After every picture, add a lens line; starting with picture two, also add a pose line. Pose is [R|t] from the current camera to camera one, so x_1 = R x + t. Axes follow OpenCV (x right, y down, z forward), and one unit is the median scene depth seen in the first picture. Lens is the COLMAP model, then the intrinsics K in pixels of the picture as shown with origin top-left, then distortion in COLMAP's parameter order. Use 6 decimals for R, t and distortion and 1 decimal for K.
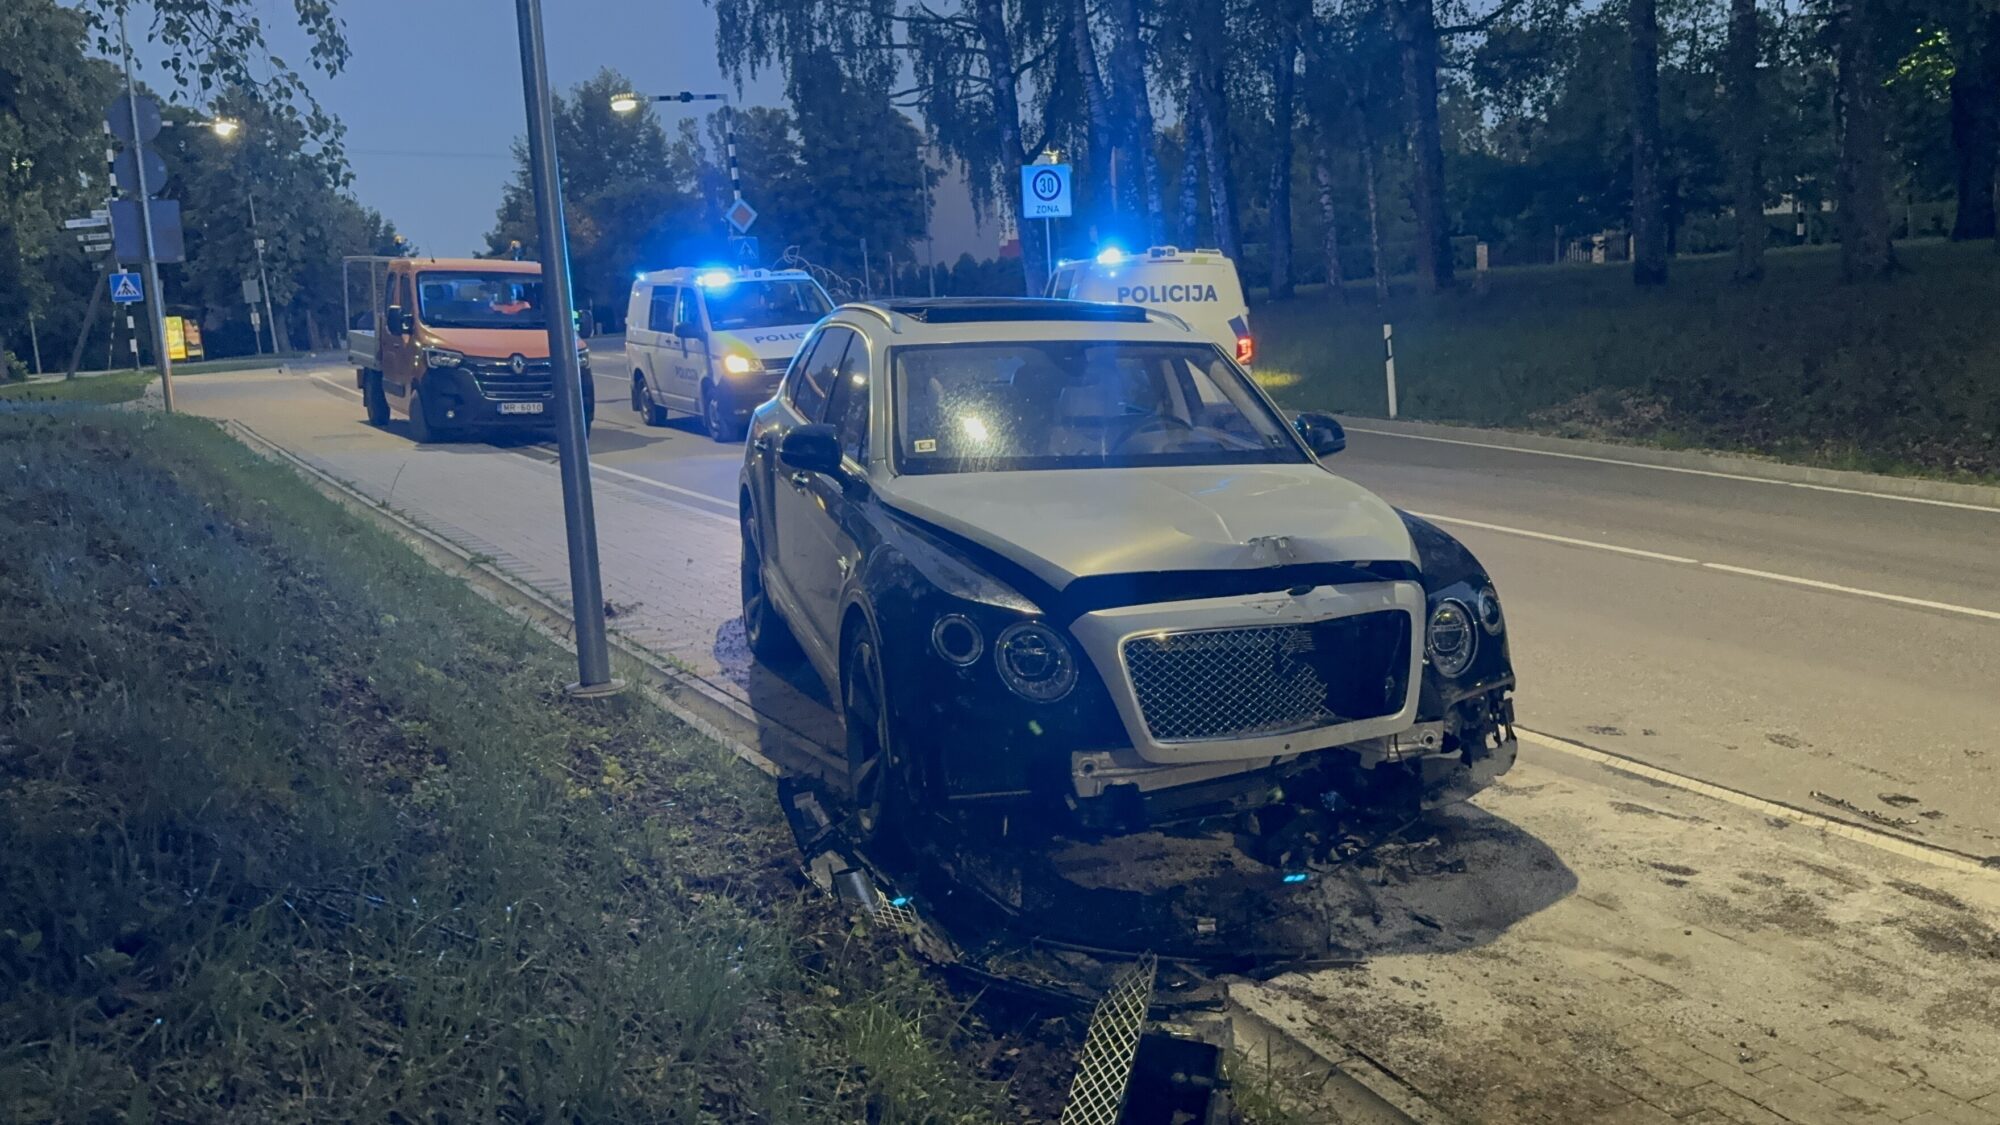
lens RADIAL K [[1711.3, 0, 1008.2], [0, 1711.3, 571.9], [0, 0, 1]] dist [0.163355, -0.307059]
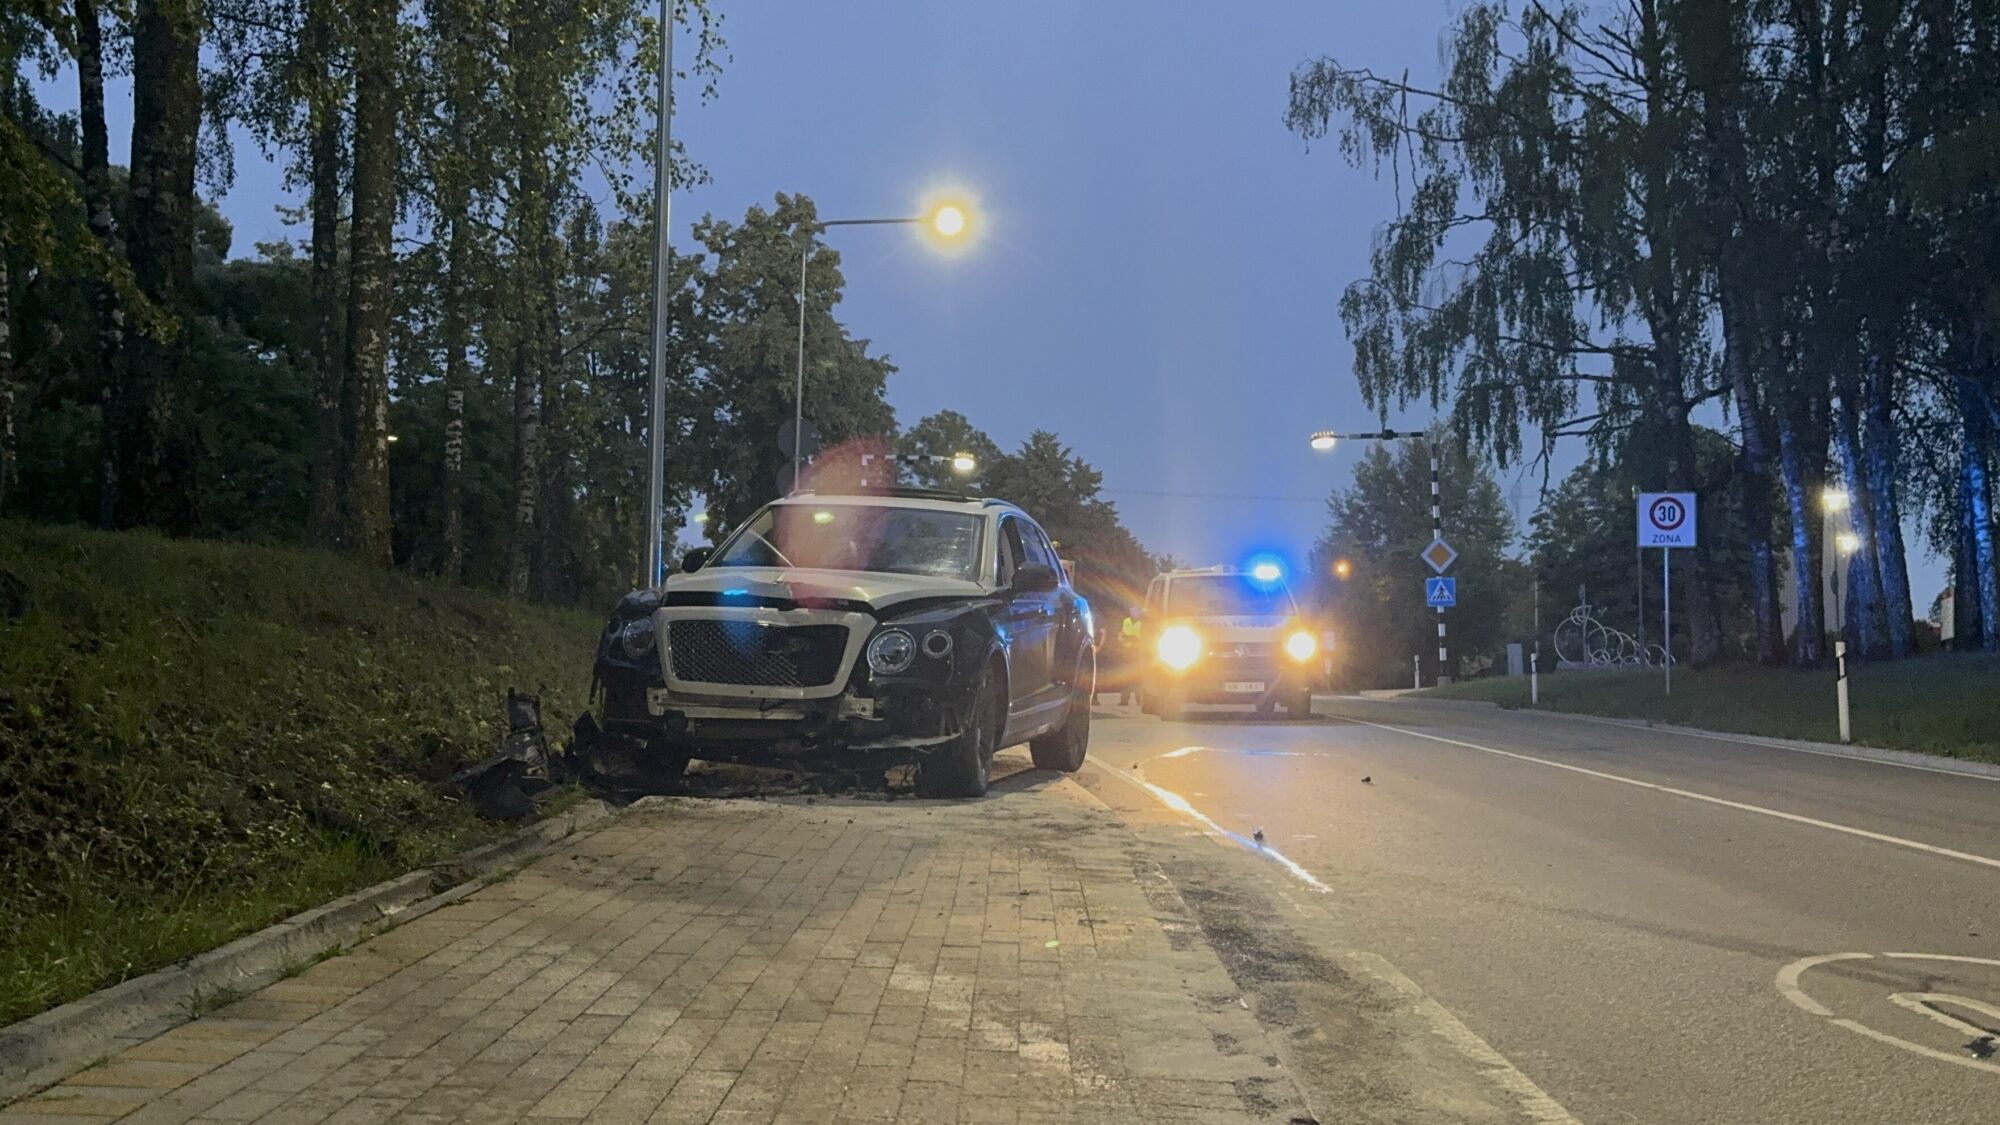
lens RADIAL K [[2042.8, 0, 1000.0], [0, 2042.8, 562.5], [0, 0, 1]] dist [0.212616, 0.000042]
pose [[0.891547, 0.033917, -0.451657, 1.242563], [-0.130332, 0.974227, -0.184107, 0.304484], [0.433772, 0.223005, 0.872989, -0.688172]]
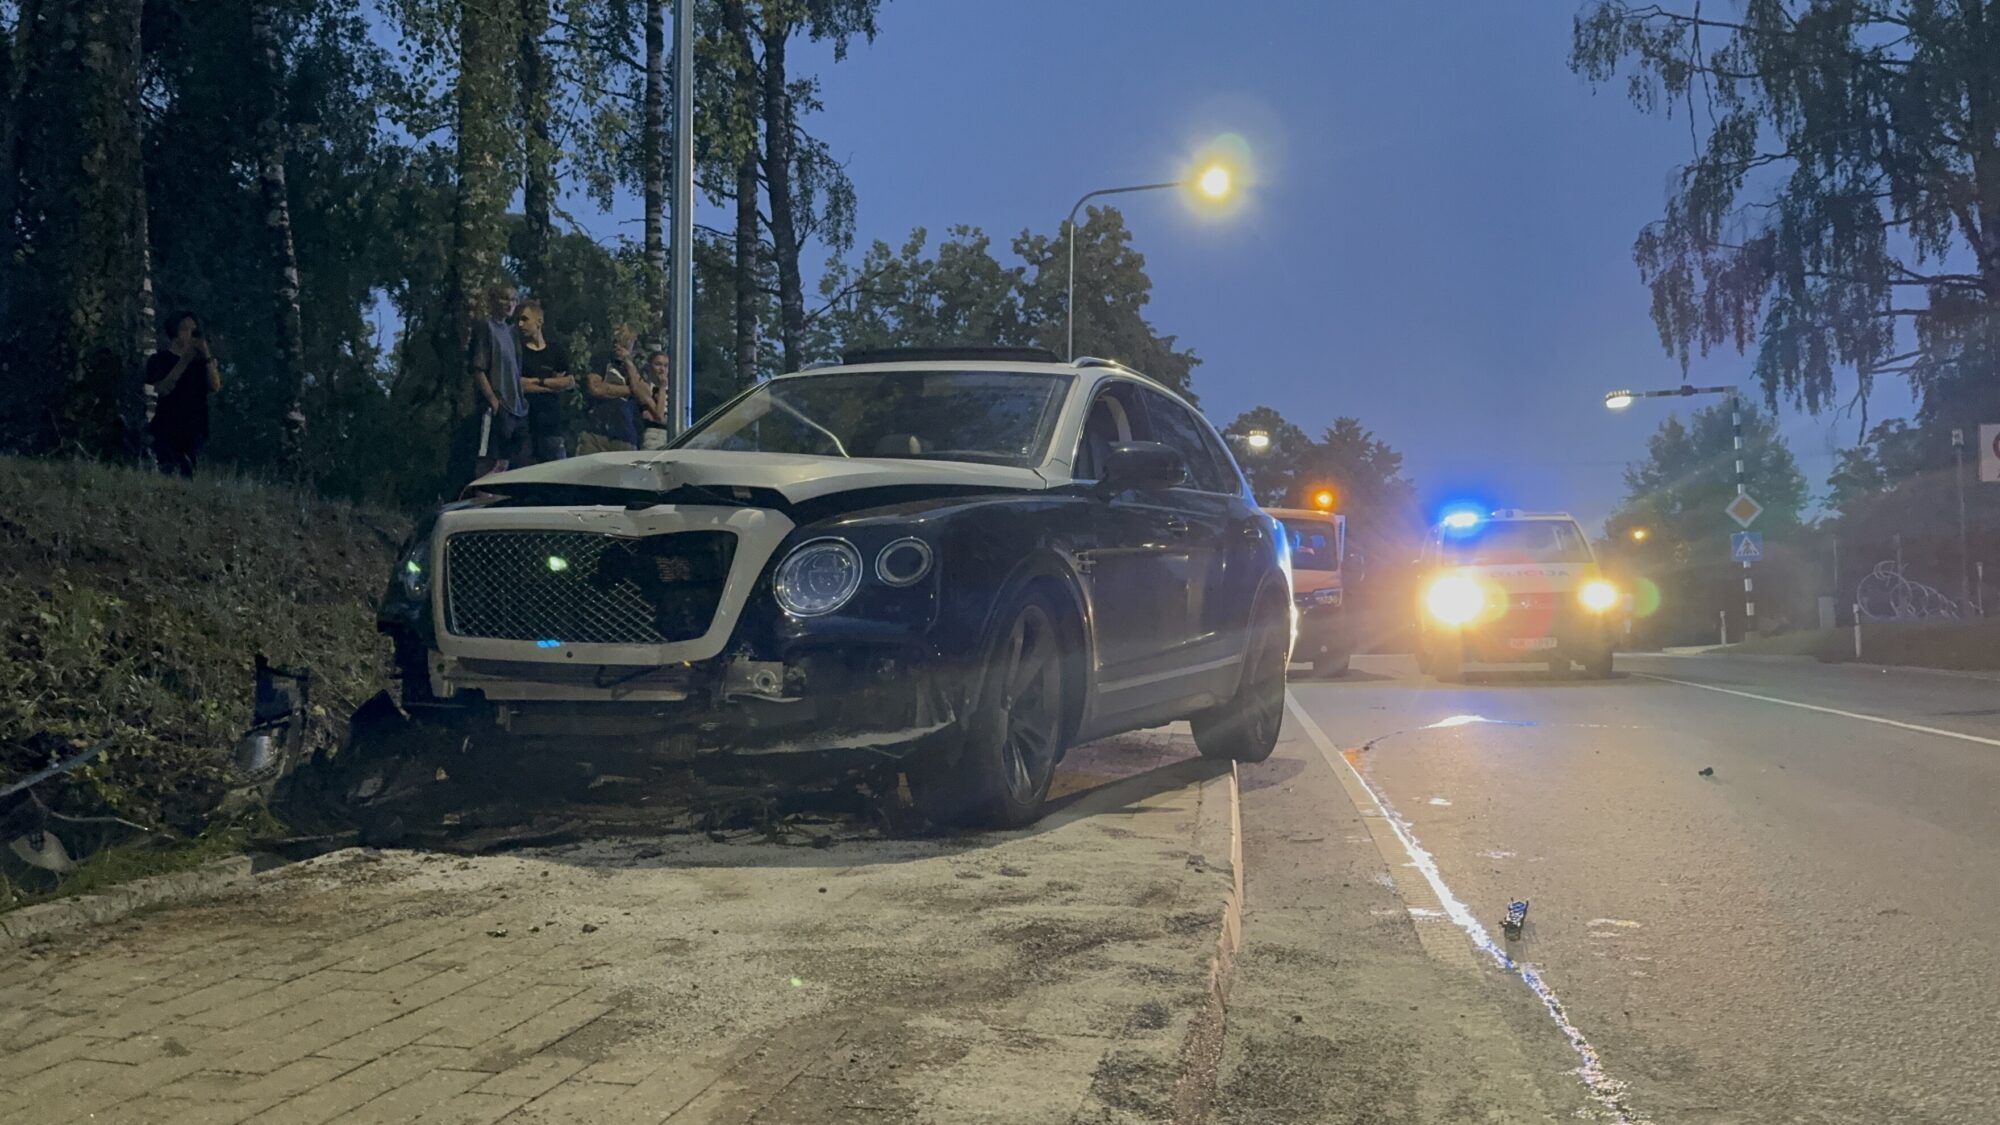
lens RADIAL K [[1711.3, 0, 1008.2], [0, 1711.3, 571.9], [0, 0, 1]] dist [0.163355, -0.307059]
pose [[0.795656, 0.016701, -0.605518, 0.893749], [-0.132998, 0.980045, -0.147729, 0.157512], [0.590968, 0.198075, 0.782000, 0.354338]]
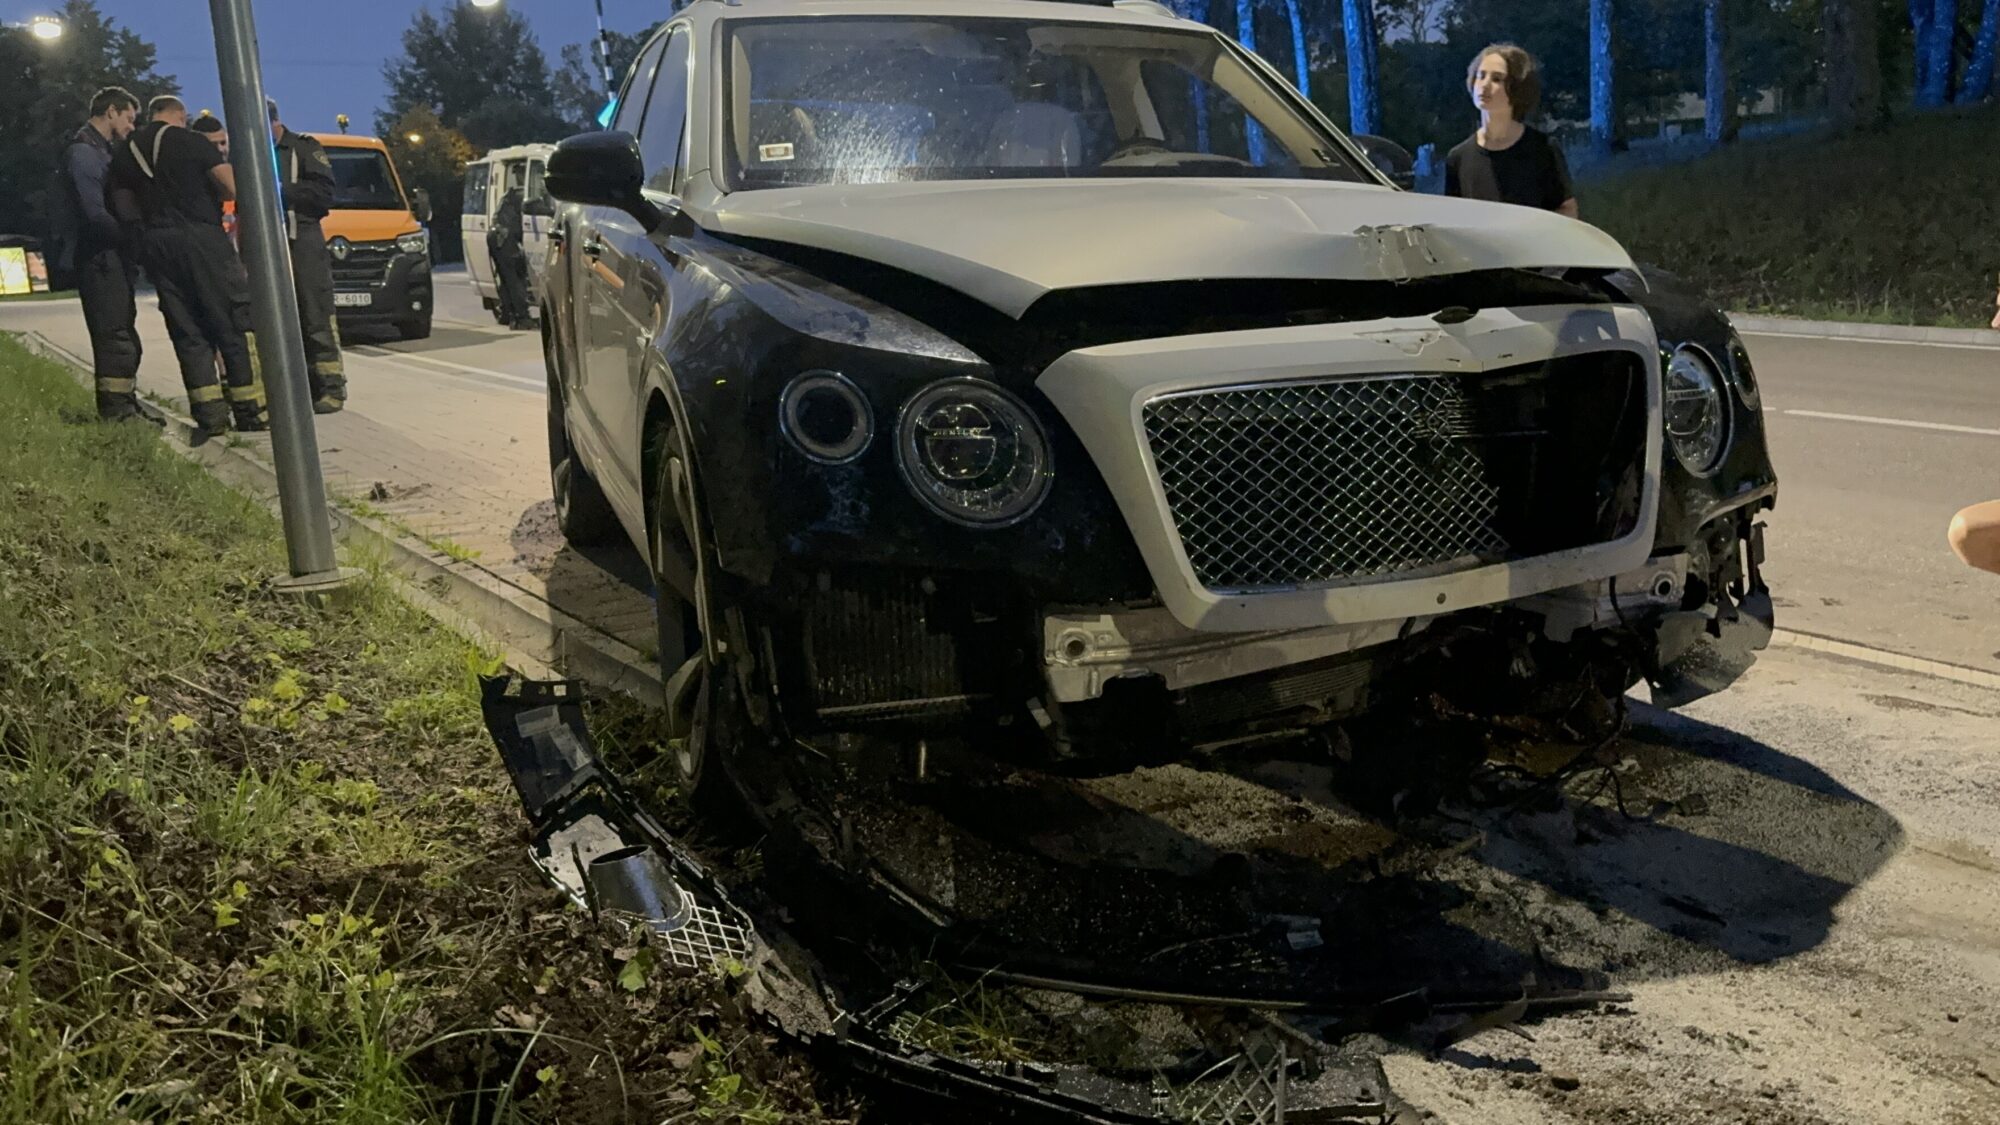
lens RADIAL K [[1711.3, 0, 1008.2], [0, 1711.3, 571.9], [0, 0, 1]] dist [0.163355, -0.307059]
pose [[0.998337, -0.023300, 0.052739, -0.001953], [0.021437, 0.999136, 0.035612, 0.067066], [-0.053523, -0.034422, 0.997973, 0.439588]]
